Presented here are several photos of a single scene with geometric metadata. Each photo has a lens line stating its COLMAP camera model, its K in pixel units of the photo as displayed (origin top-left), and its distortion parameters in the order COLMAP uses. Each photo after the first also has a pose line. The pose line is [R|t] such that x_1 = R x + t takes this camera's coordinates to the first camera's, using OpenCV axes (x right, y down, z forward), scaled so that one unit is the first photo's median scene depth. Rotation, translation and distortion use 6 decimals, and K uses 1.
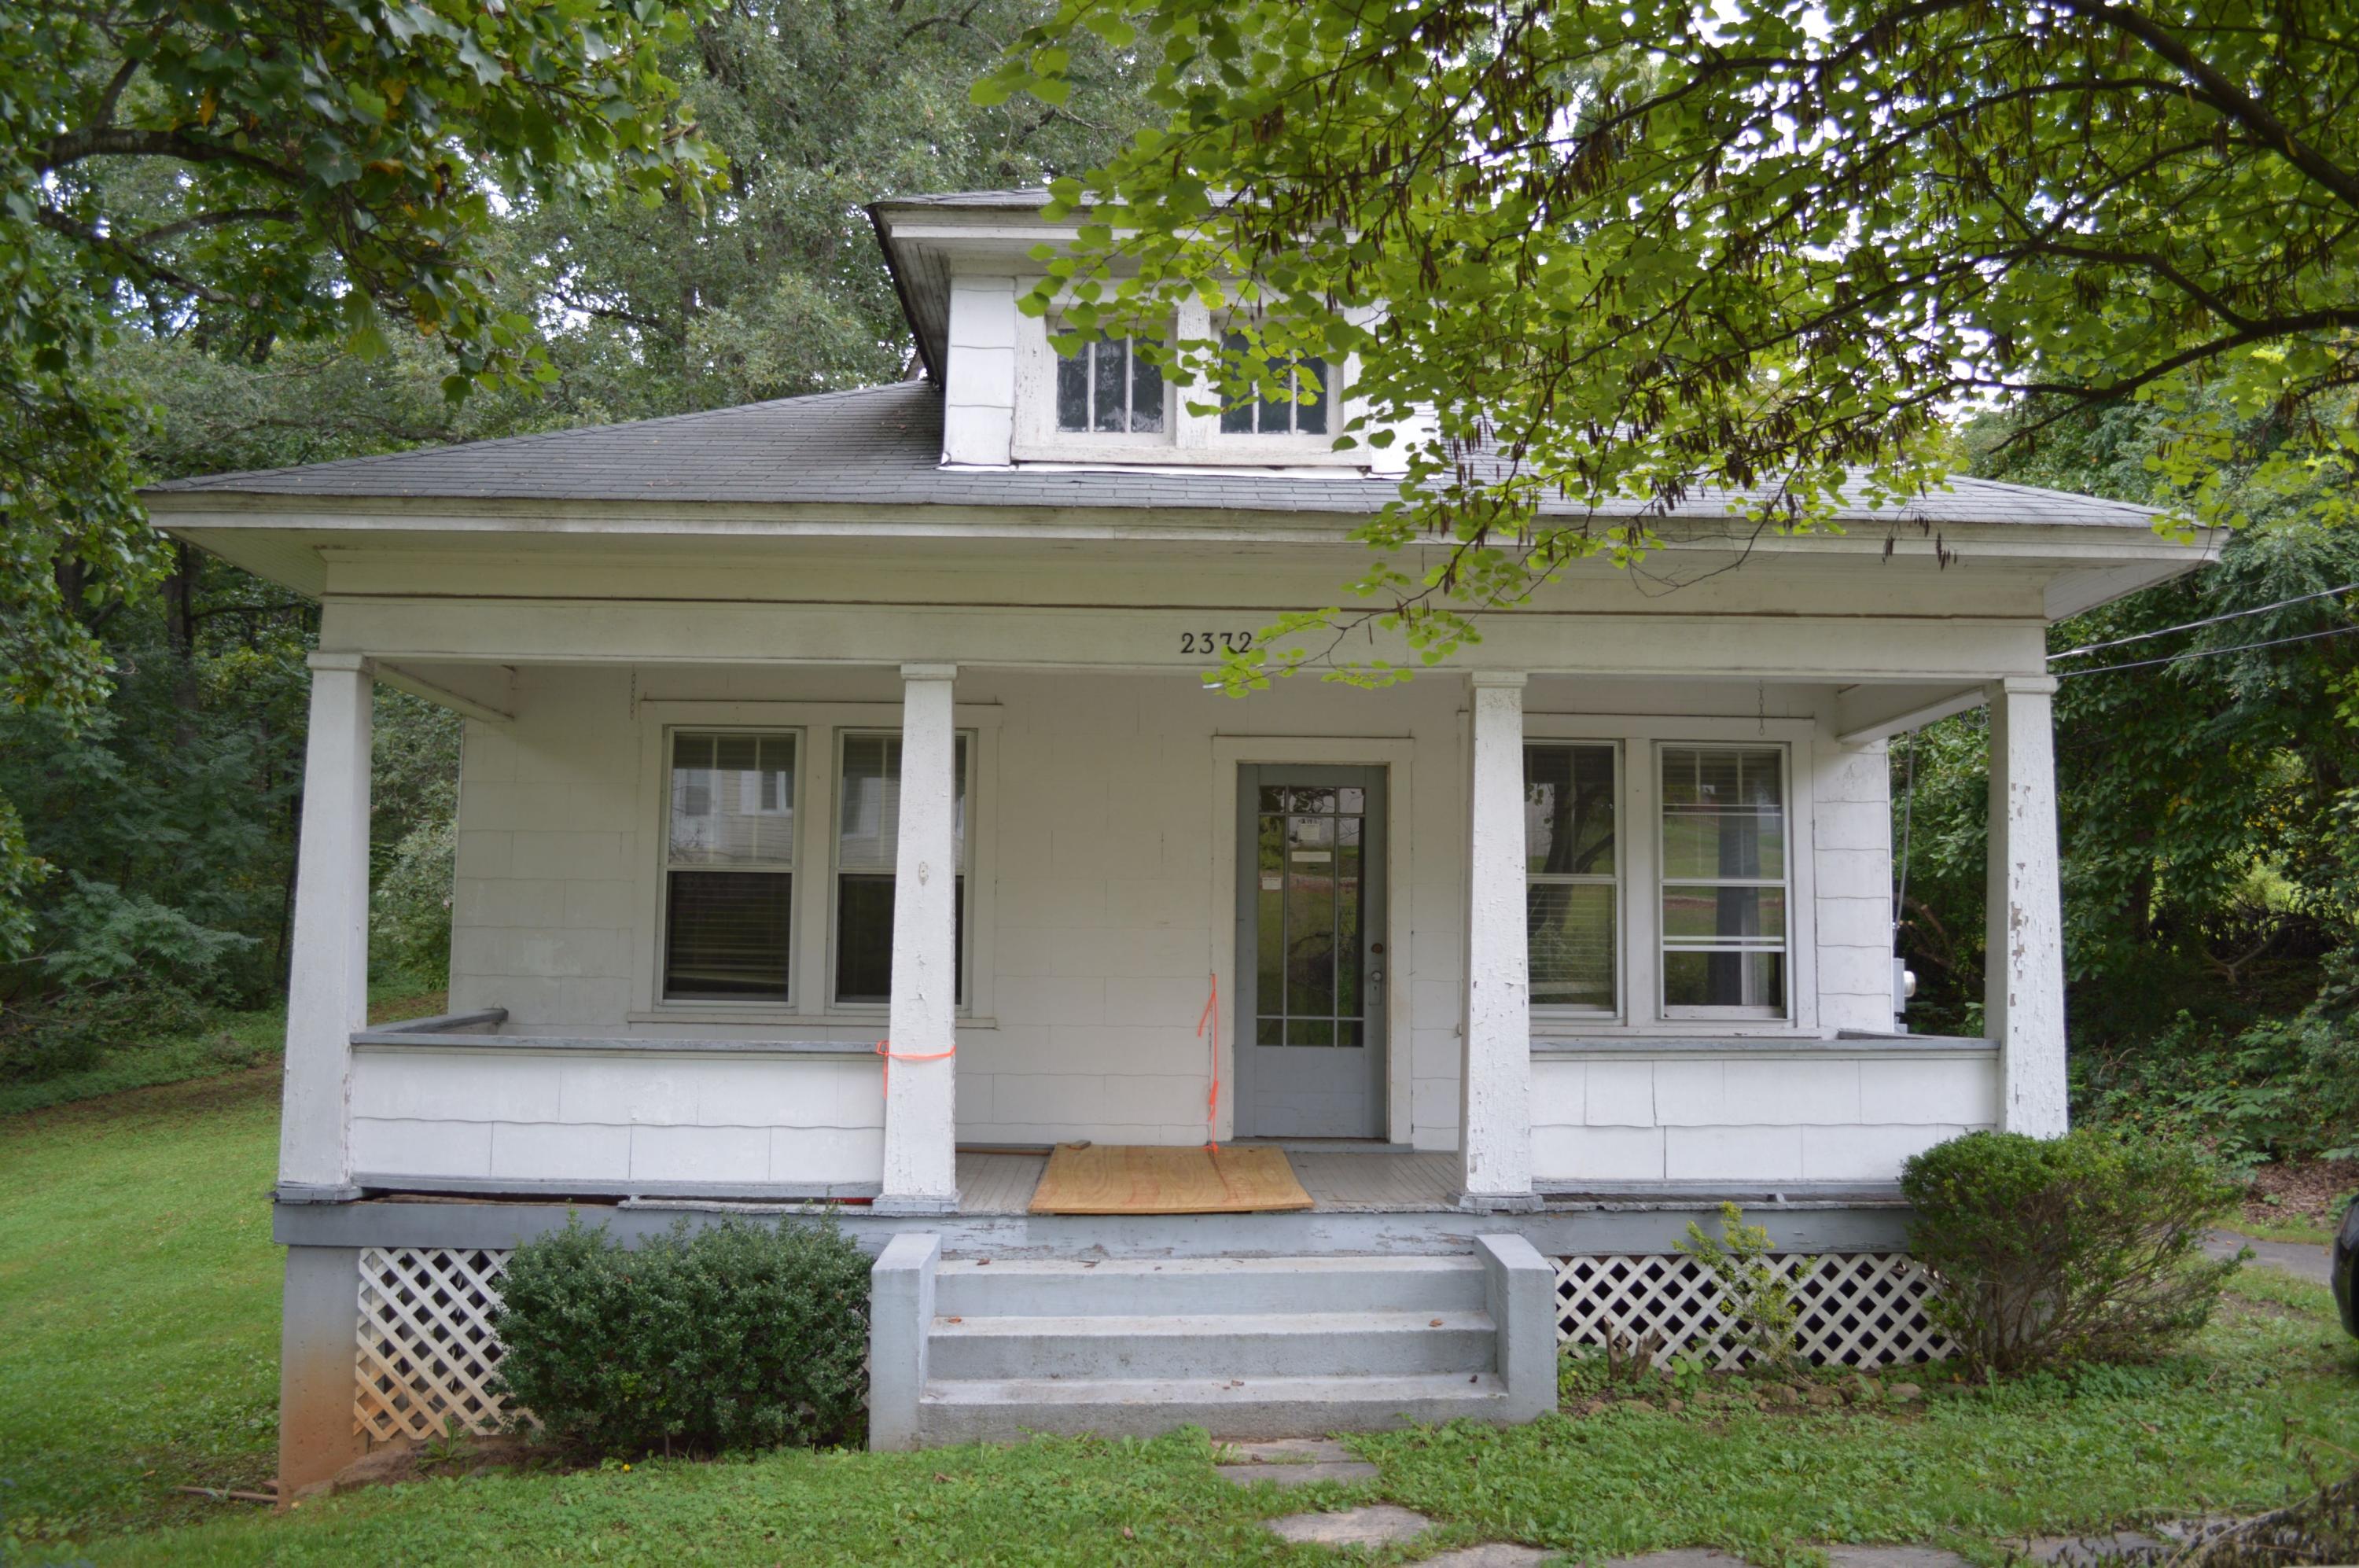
lens RADIAL K [[2044.0, 0, 1183.5], [0, 2044.0, 774.3], [0, 0, 1]] dist [-0.076100, -0.002898]
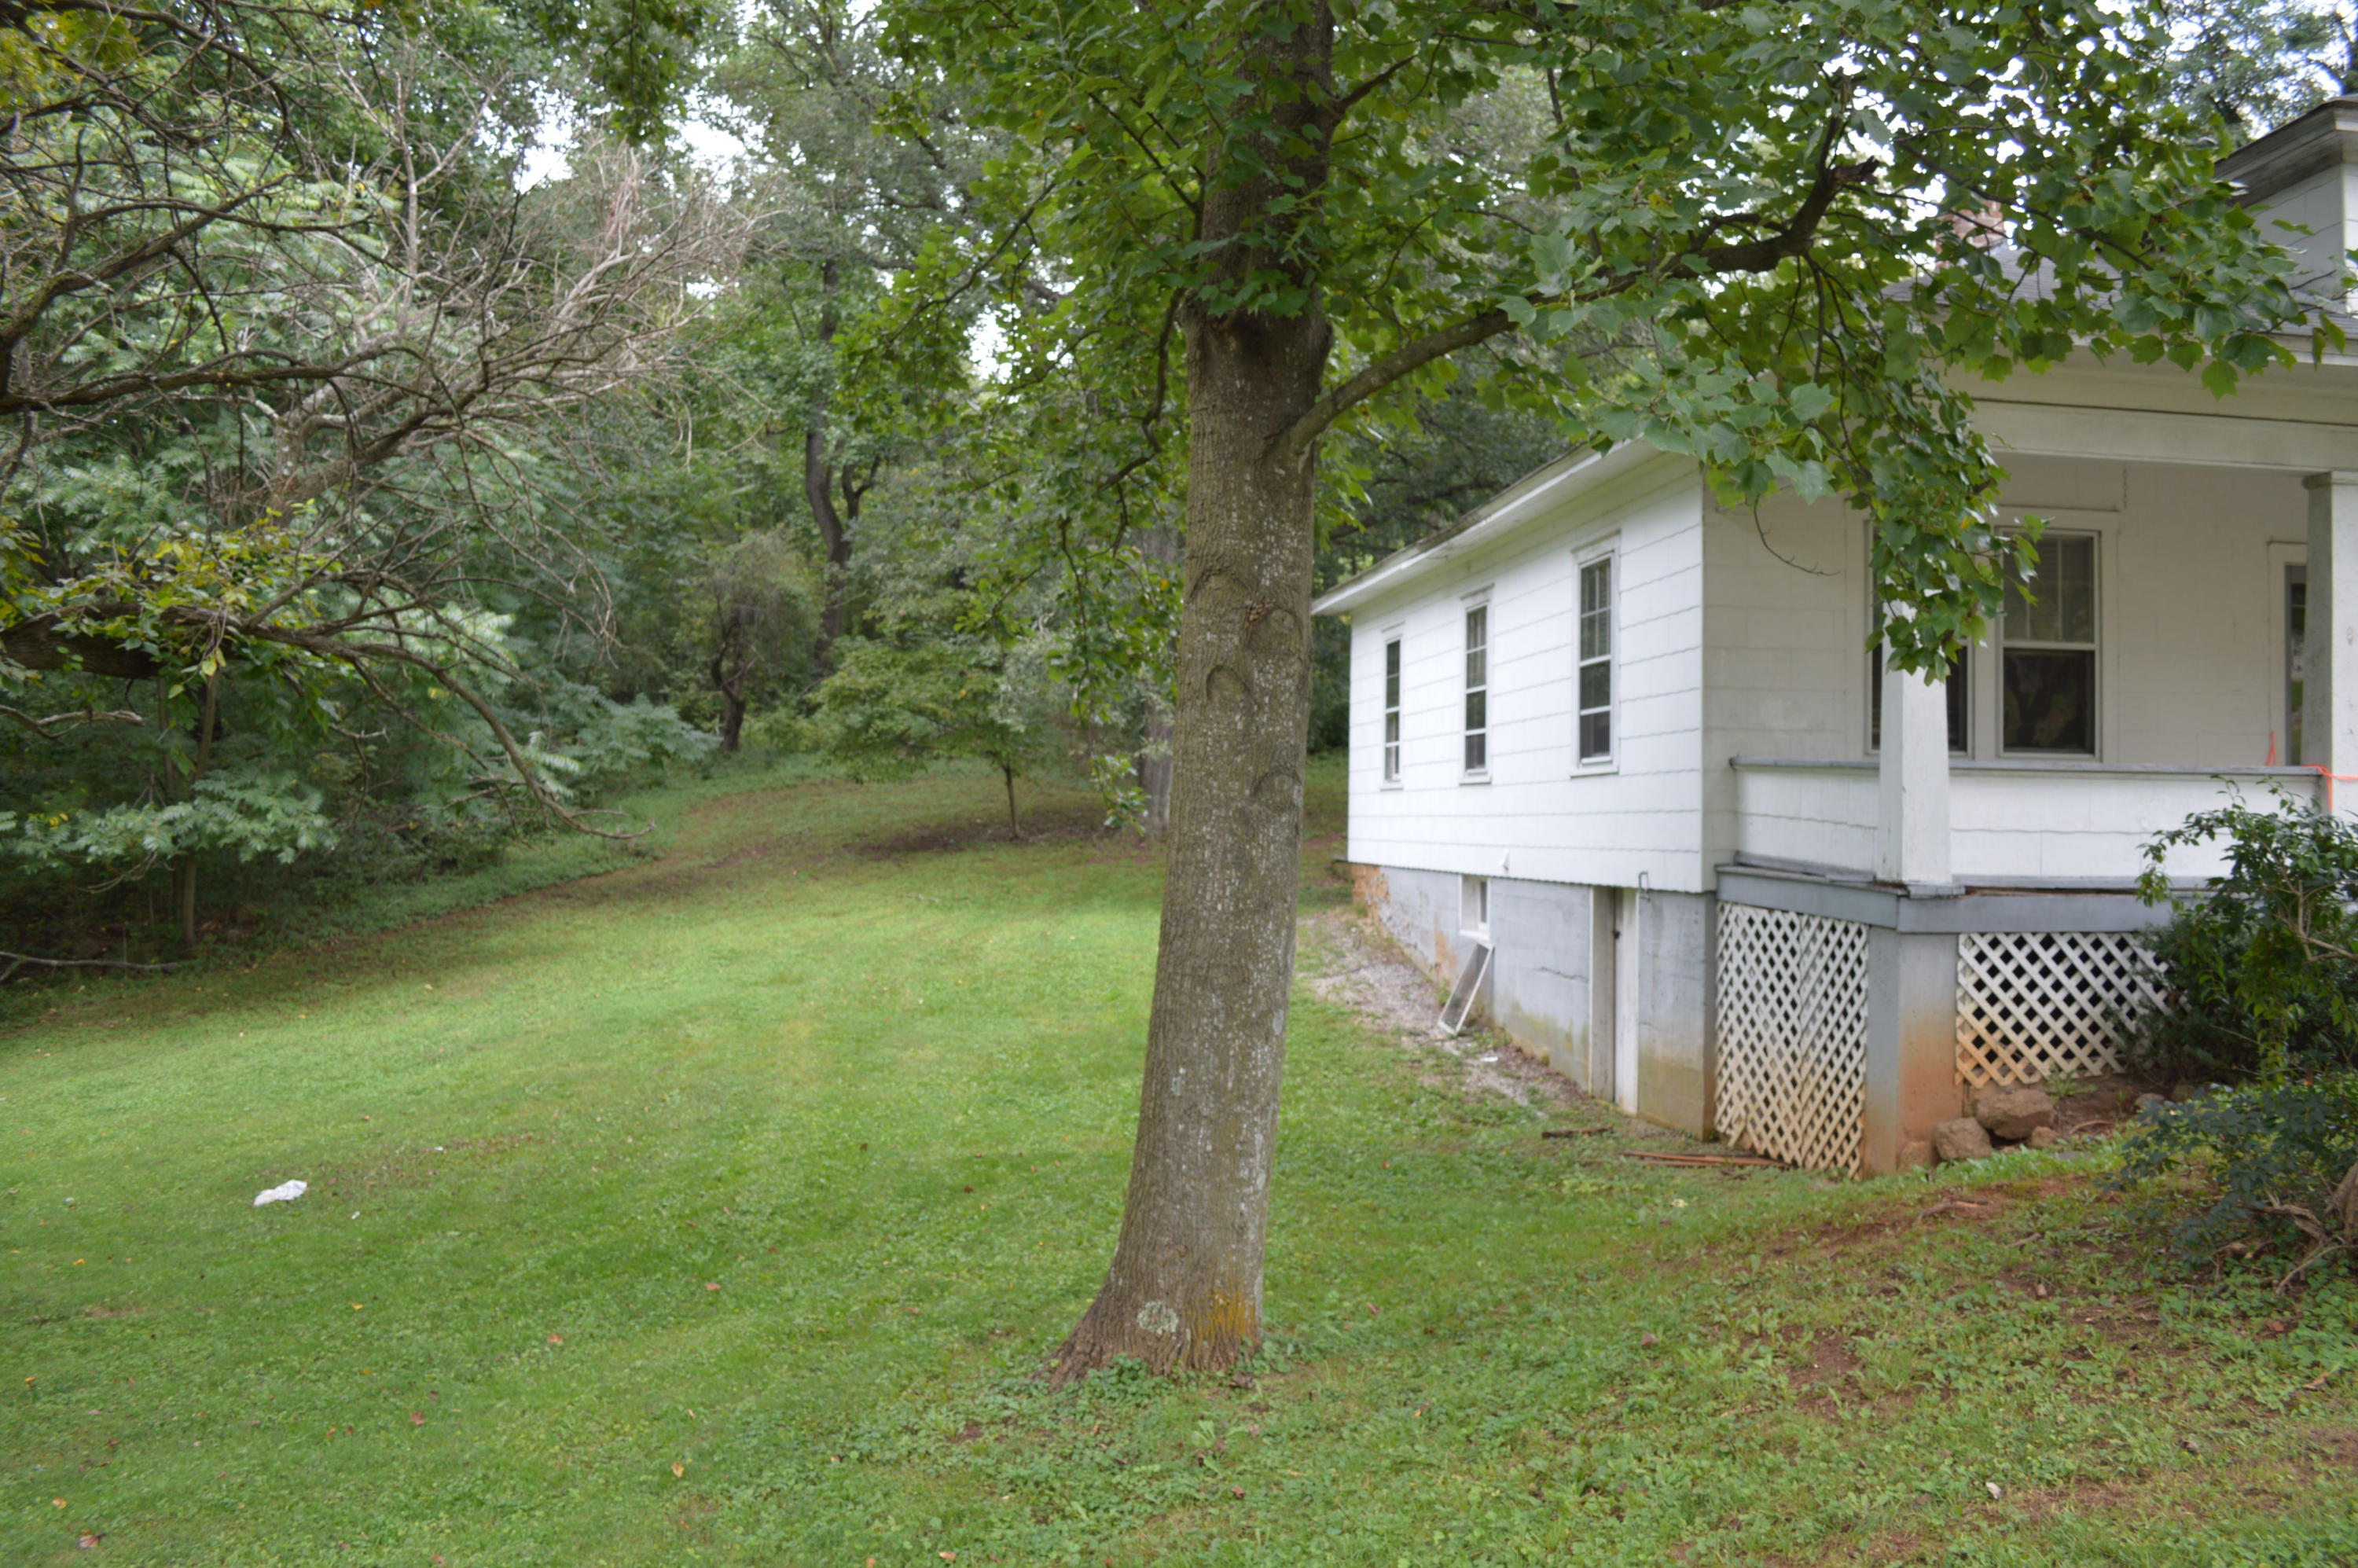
lens RADIAL K [[1882.6, 0, 1172.7], [0, 1882.6, 797.5], [0, 0, 1]] dist [-0.087665, 0.015286]
pose [[0.992775, 0.002950, 0.119956, -1.017918], [-0.014104, 0.995637, 0.092242, 0.055780], [-0.119161, -0.093267, 0.988485, -0.052337]]
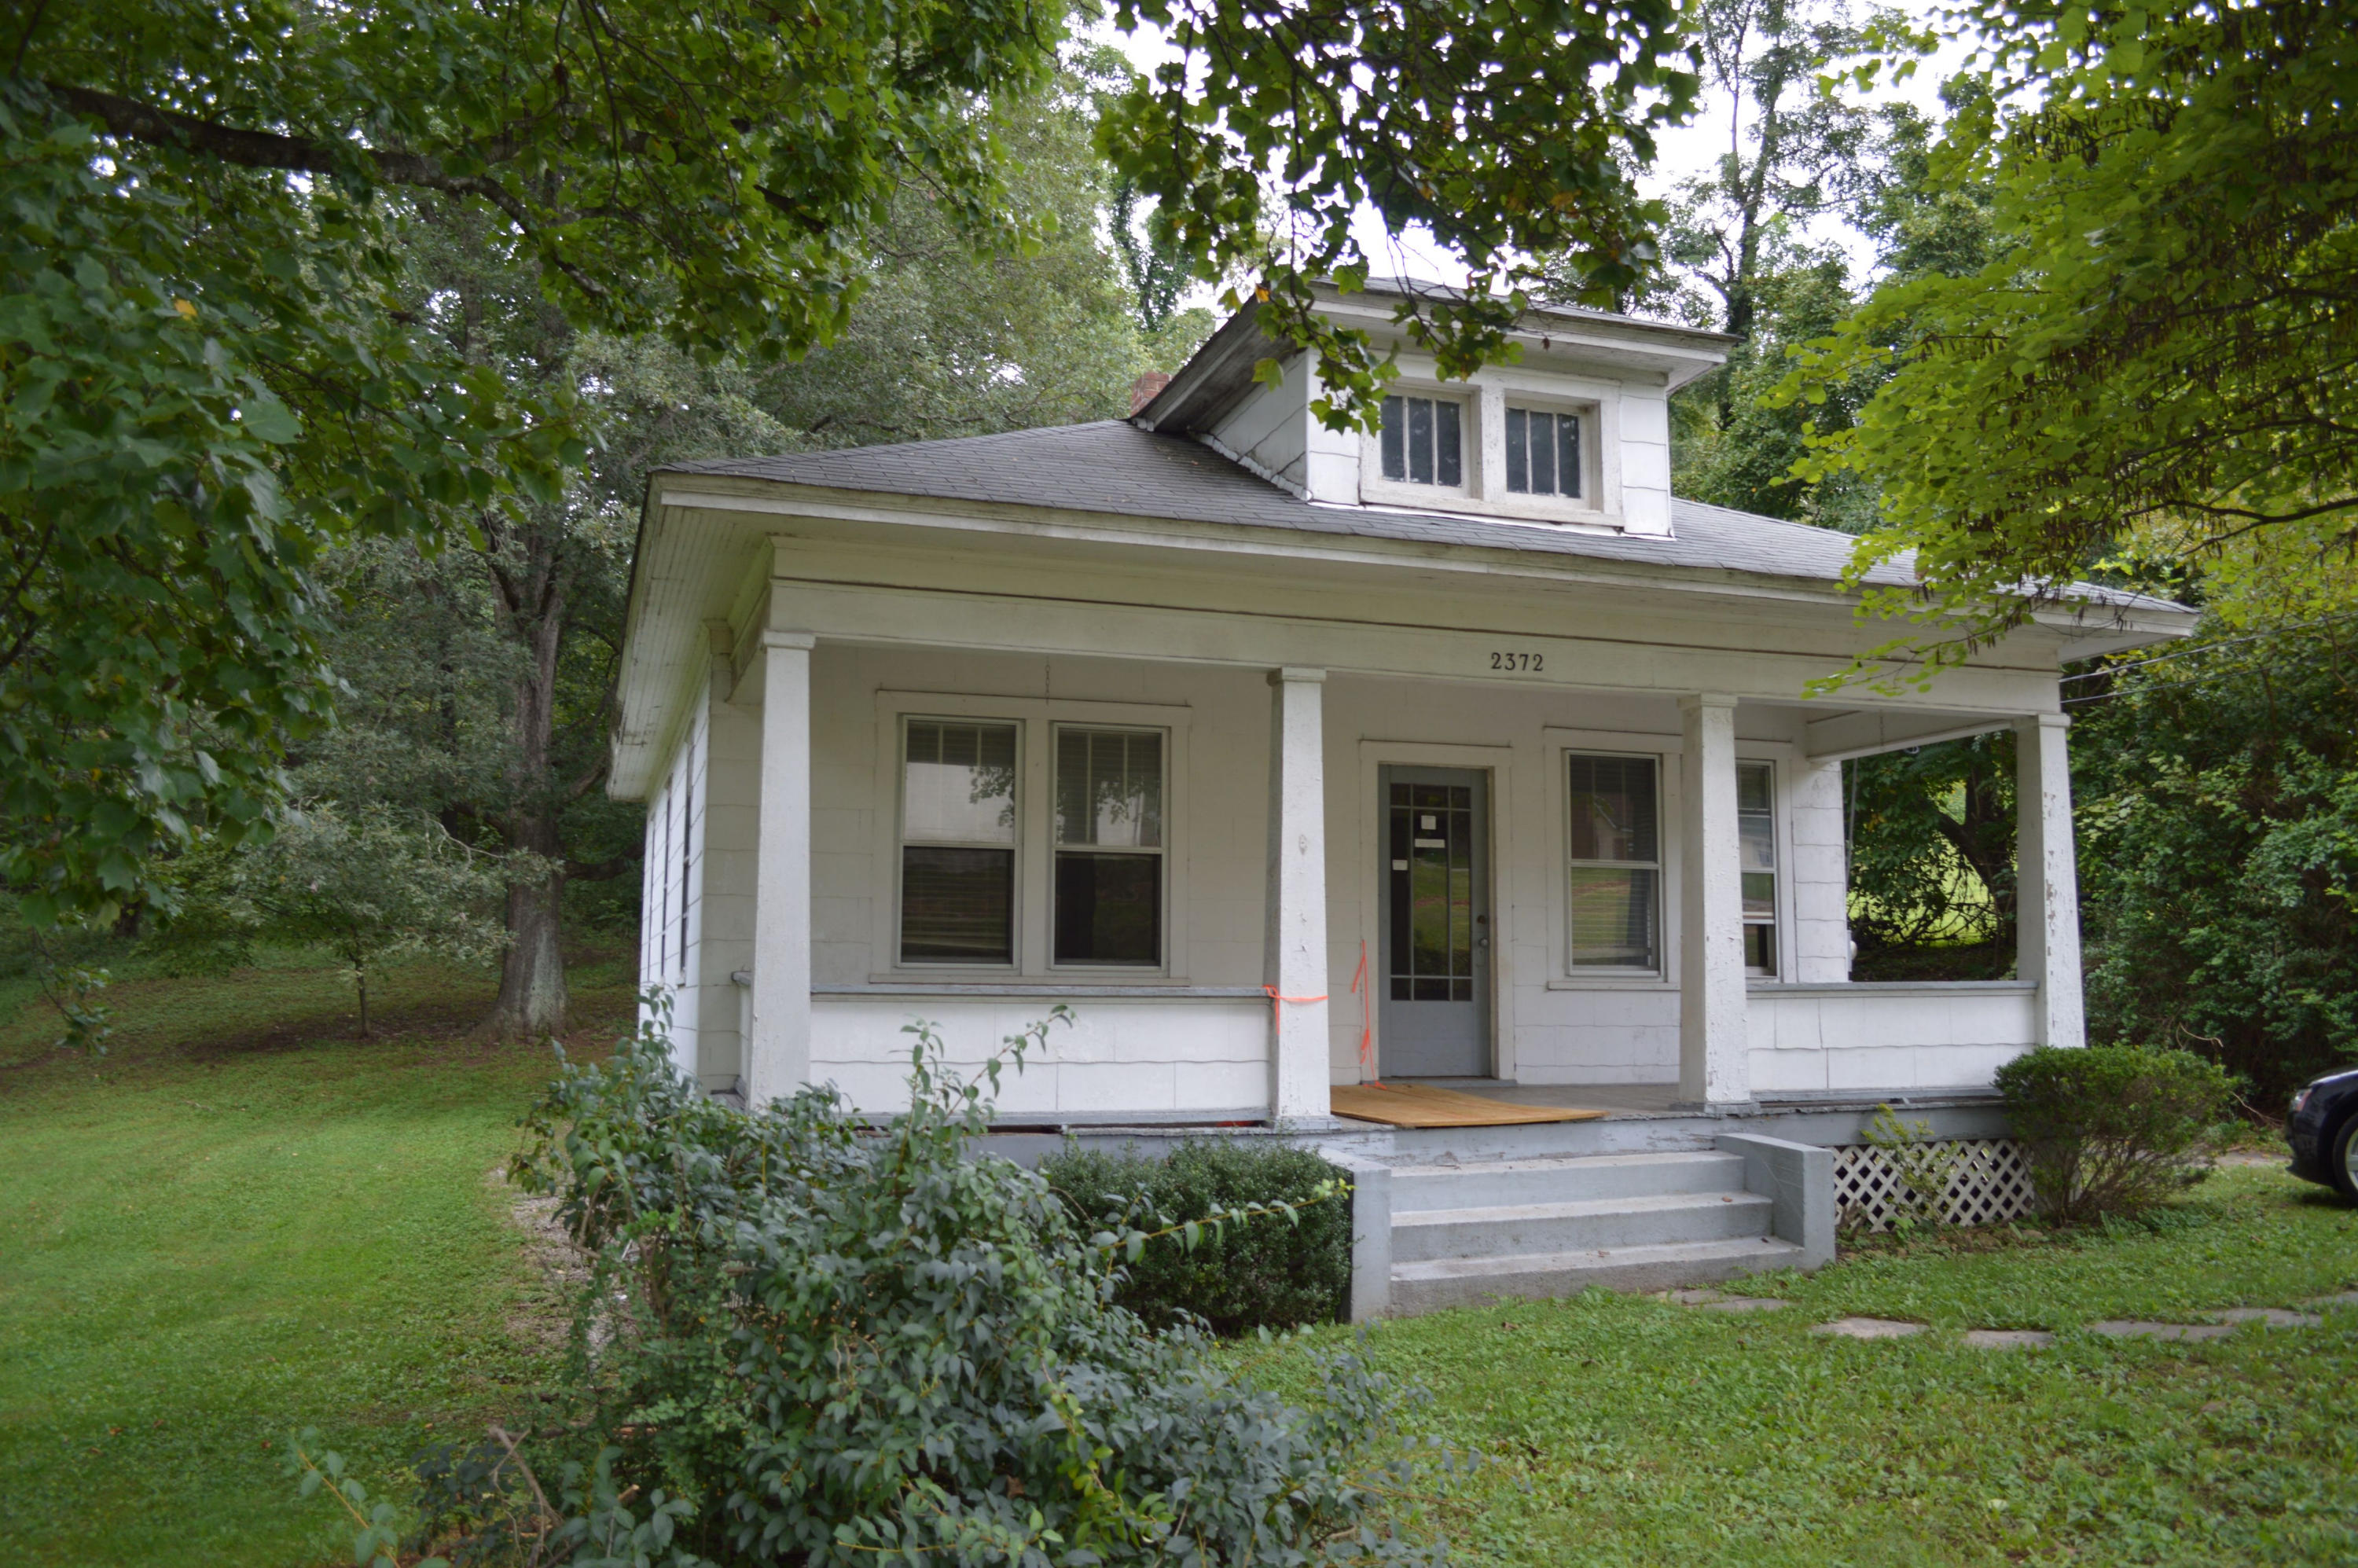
lens RADIAL K [[1882.6, 0, 1174.2], [0, 1882.6, 783.2], [0, 0, 1]] dist [-0.087665, 0.015286]
pose [[0.957865, 0.026685, 0.285978, -0.521076], [-0.024179, 0.999632, -0.012291, 0.028710], [-0.286201, 0.004859, 0.958157, -0.024212]]
